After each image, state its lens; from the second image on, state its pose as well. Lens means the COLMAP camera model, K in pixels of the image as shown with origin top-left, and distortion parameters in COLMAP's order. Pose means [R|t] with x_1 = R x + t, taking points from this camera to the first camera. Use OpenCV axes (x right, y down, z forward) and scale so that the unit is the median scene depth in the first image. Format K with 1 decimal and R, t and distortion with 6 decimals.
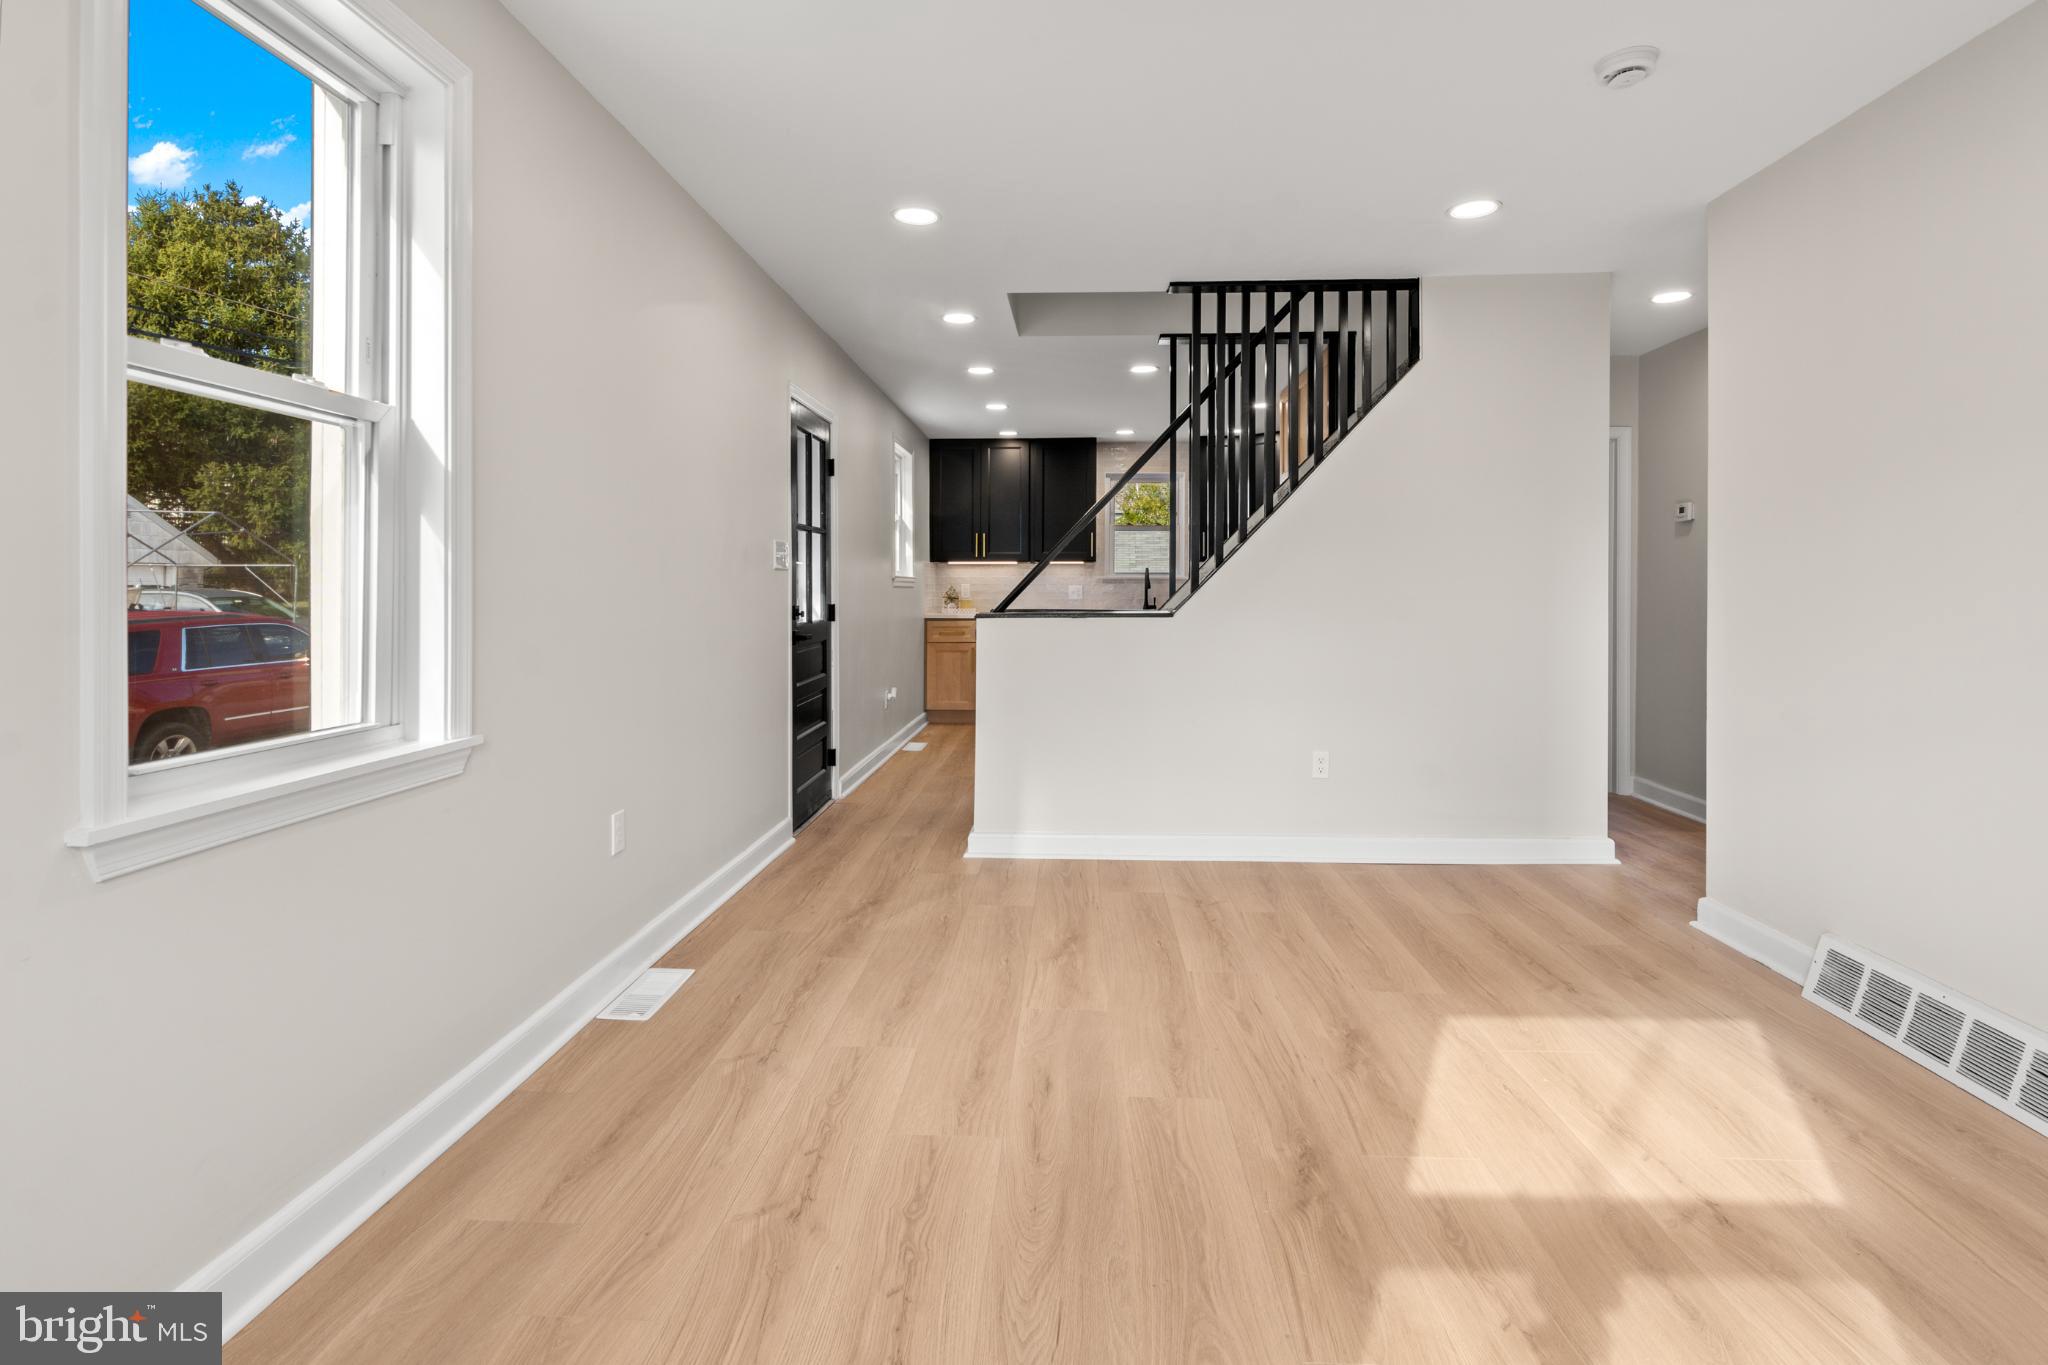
lens RADIAL K [[994.9, 0, 1034.7], [0, 994.9, 642.0], [0, 0, 1]] dist [-0.000449, -0.000353]
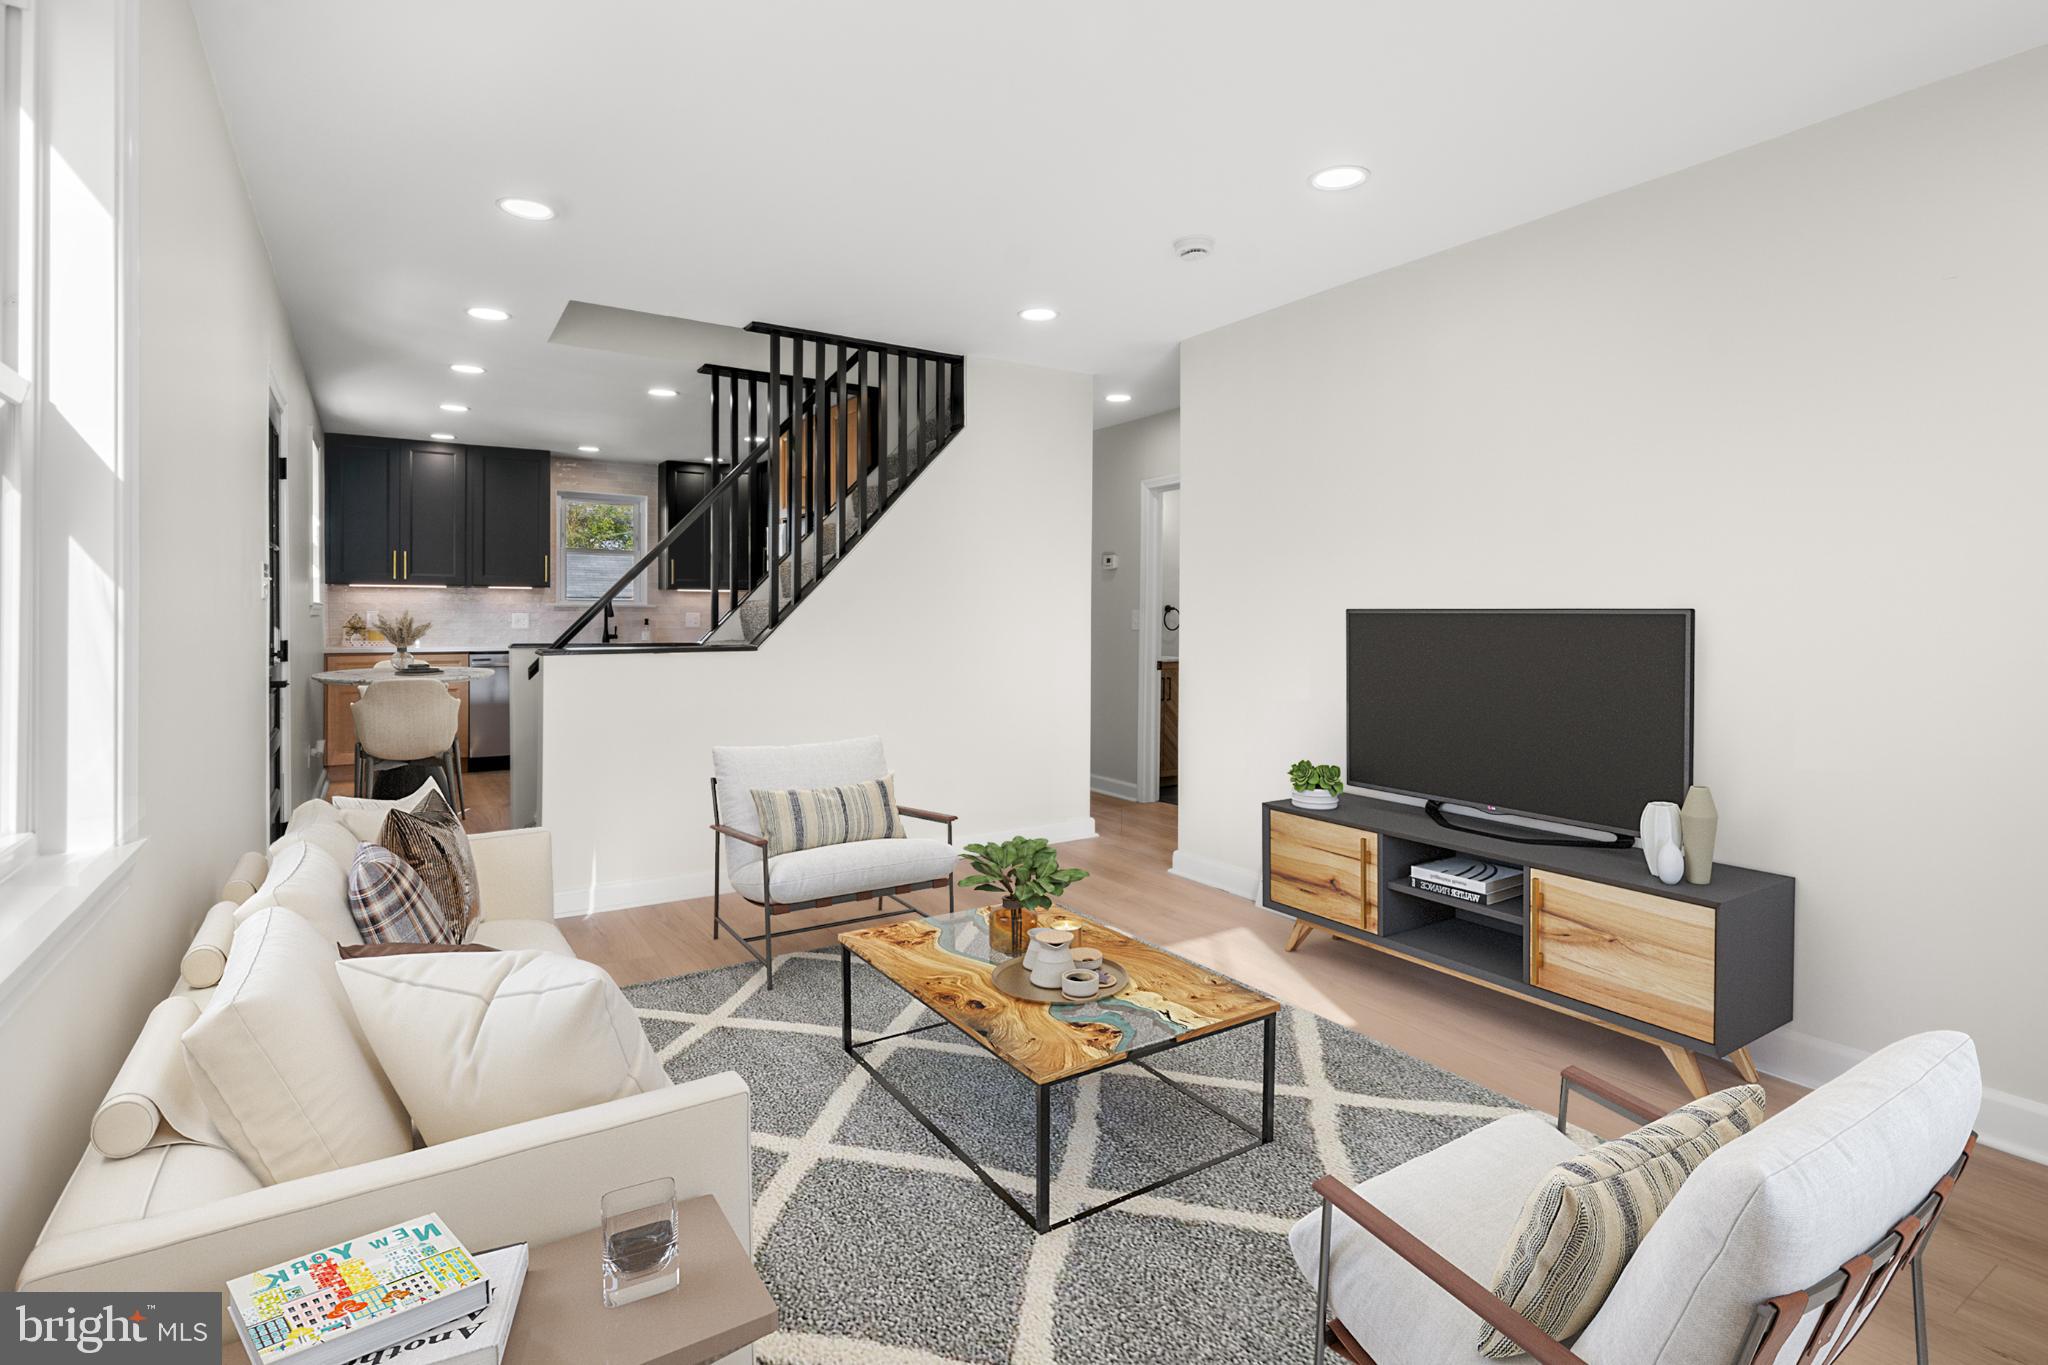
lens RADIAL K [[994.9, 0, 1034.7], [0, 994.9, 642.0], [0, 0, 1]] dist [-0.000449, -0.000353]
pose [[0.811449, -0.006623, 0.584385, -0.217865], [0.024558, 0.999439, -0.022774, 0.000204], [-0.583907, 0.032831, 0.811157, 0.008512]]
